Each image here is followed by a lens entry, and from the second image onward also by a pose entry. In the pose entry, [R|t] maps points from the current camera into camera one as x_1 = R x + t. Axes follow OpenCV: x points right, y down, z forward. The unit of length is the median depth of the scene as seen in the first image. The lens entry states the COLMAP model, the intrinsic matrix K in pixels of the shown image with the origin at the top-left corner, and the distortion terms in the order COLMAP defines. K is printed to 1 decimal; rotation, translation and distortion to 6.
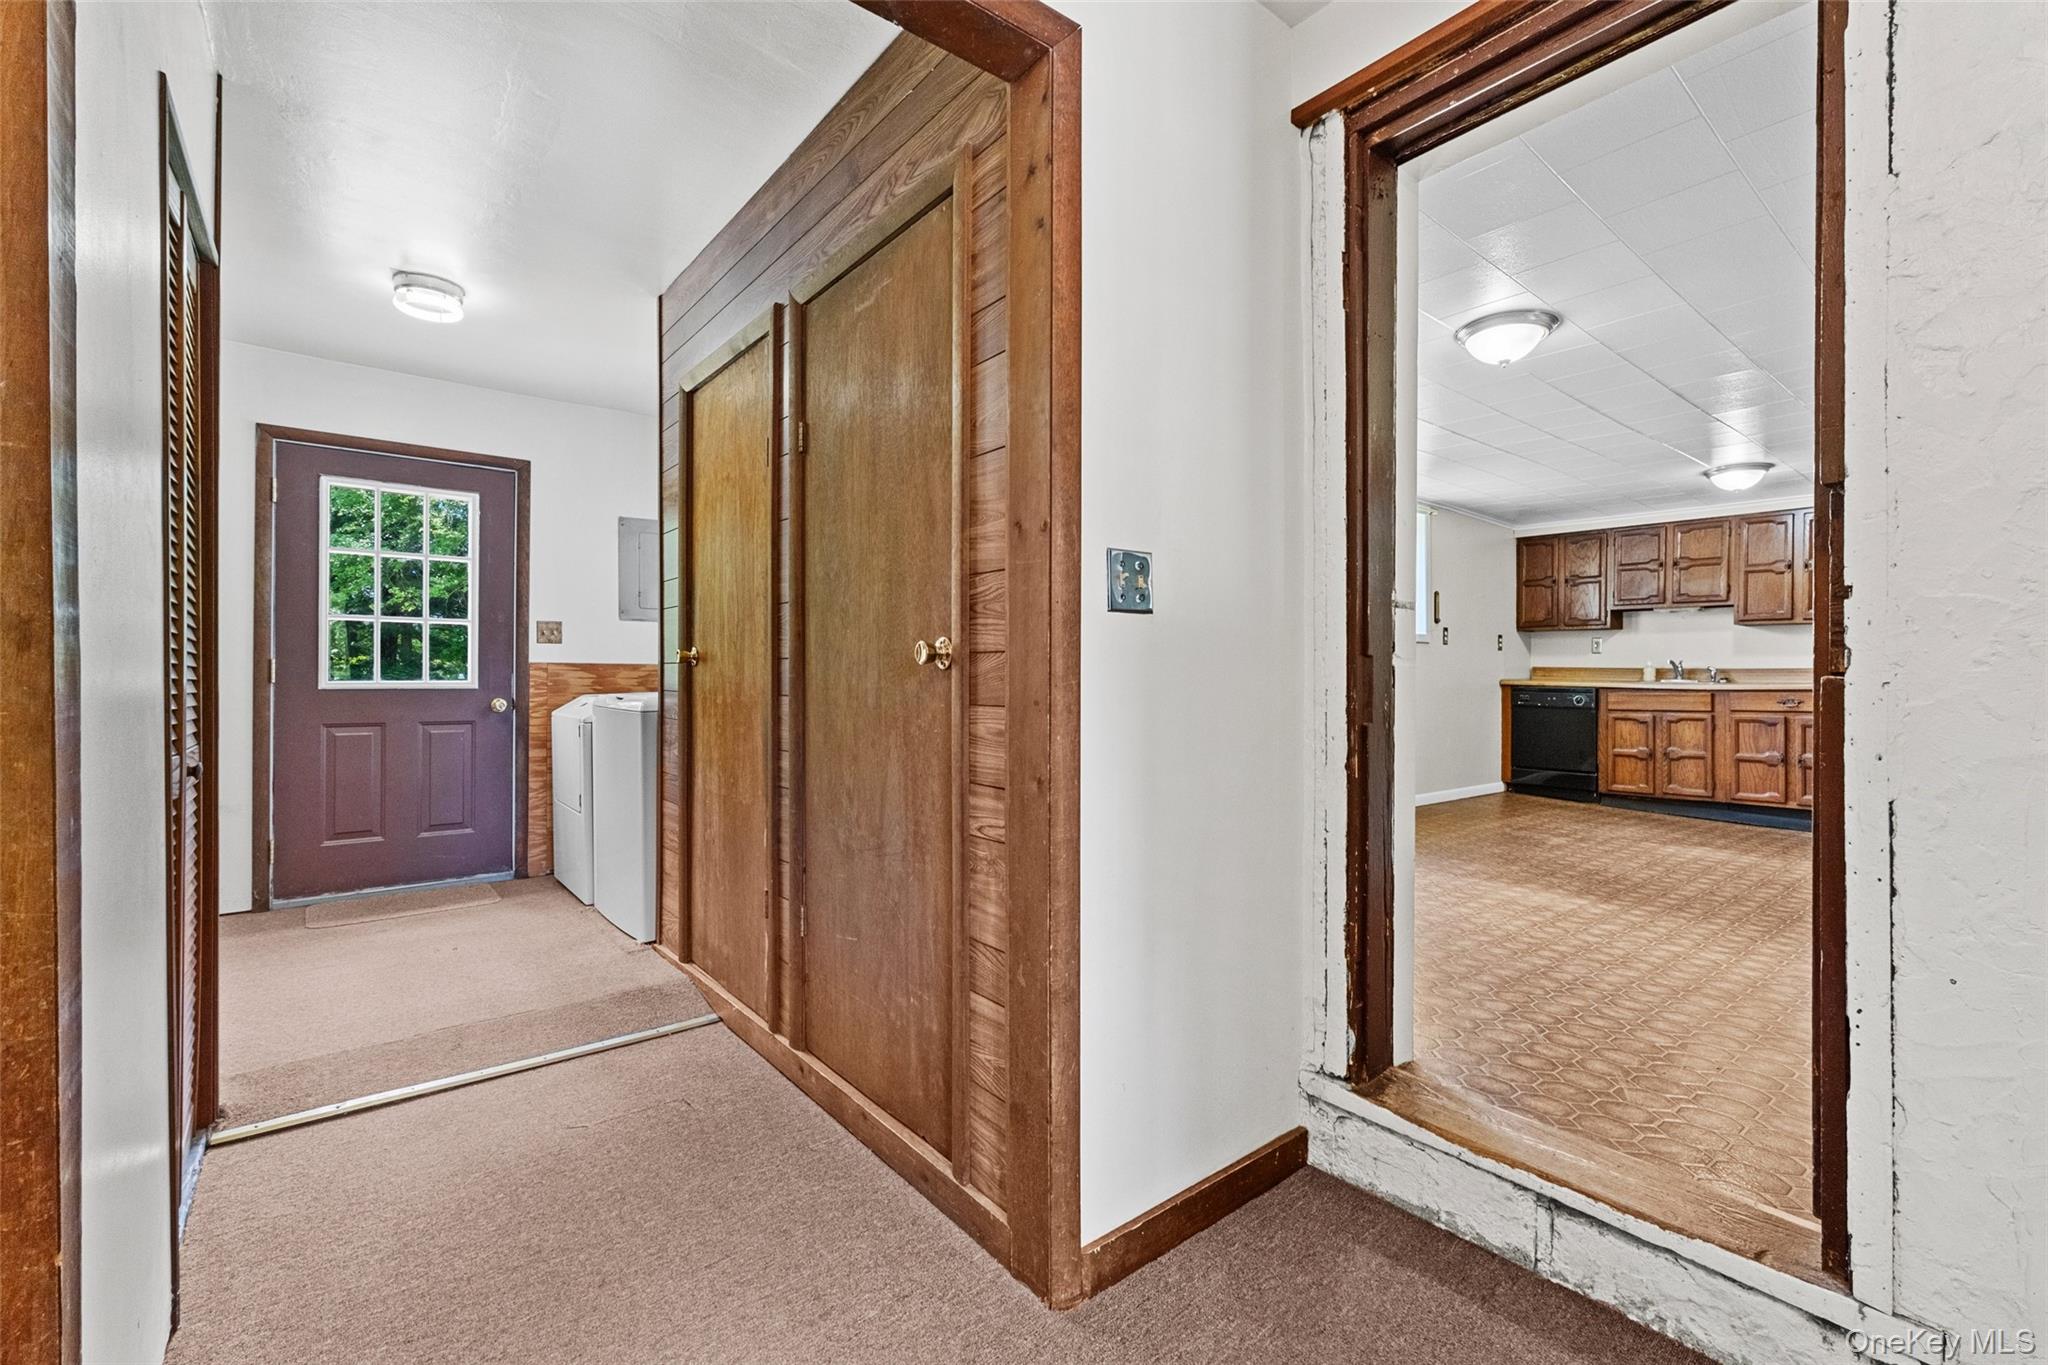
lens RADIAL K [[863.4, 0, 1029.7], [0, 863.4, 678.7], [0, 0, 1]] dist [0.002413, 0.000249]
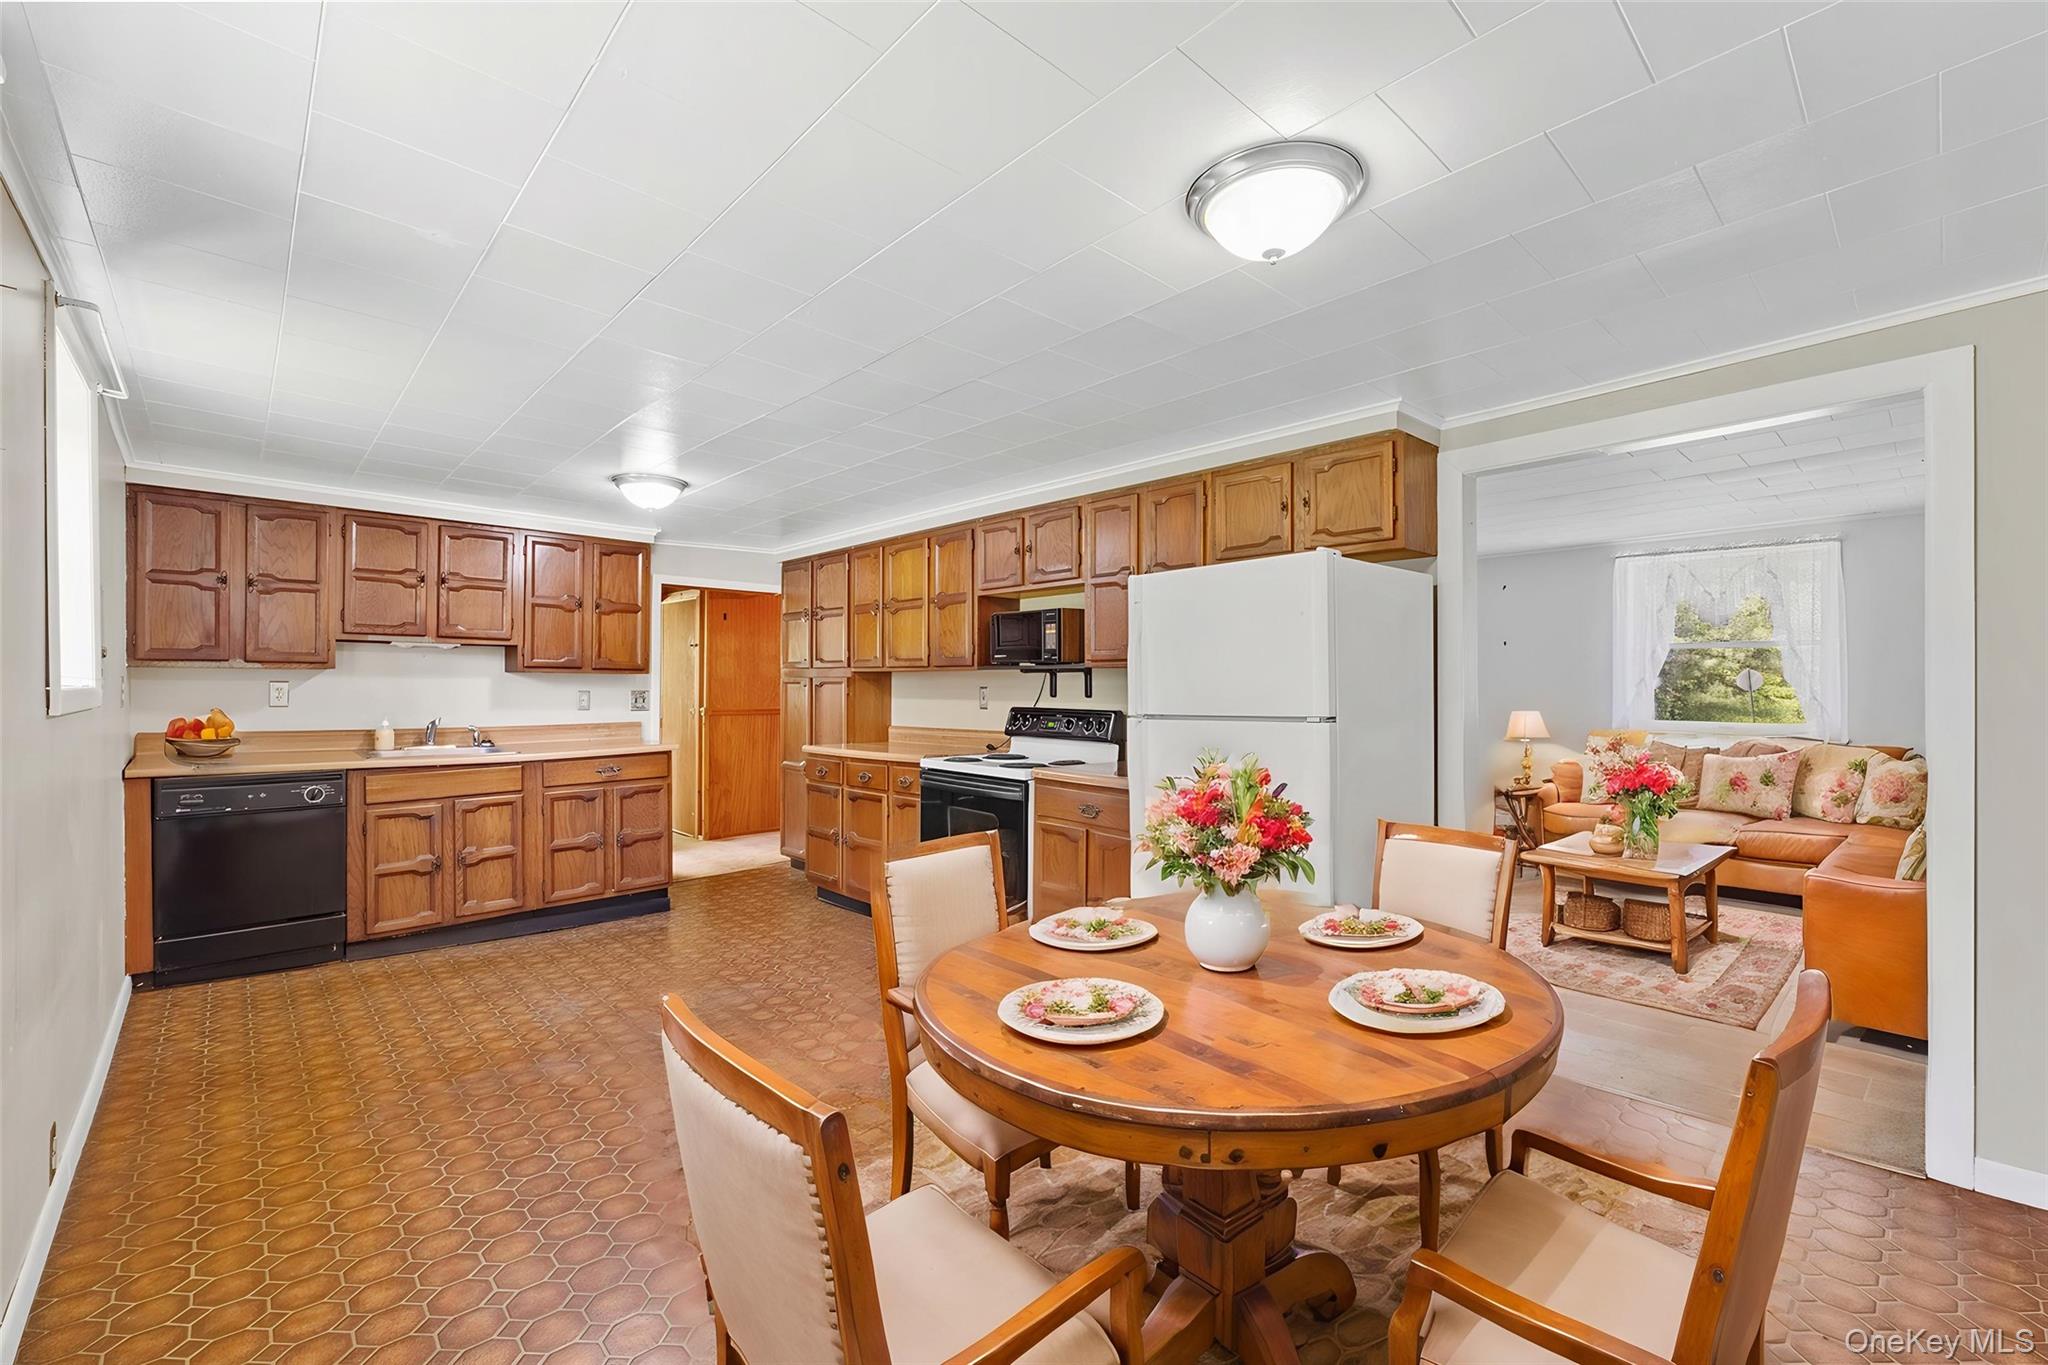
lens RADIAL K [[863.4, 0, 1031.6], [0, 863.4, 677.0], [0, 0, 1]] dist [0.002413, 0.000249]
pose [[-0.087591, -0.000410, 0.996156, 0.014055], [0.001235, 0.999999, 0.000520, -0.055311], [-0.996156, 0.001276, -0.087591, 0.589692]]
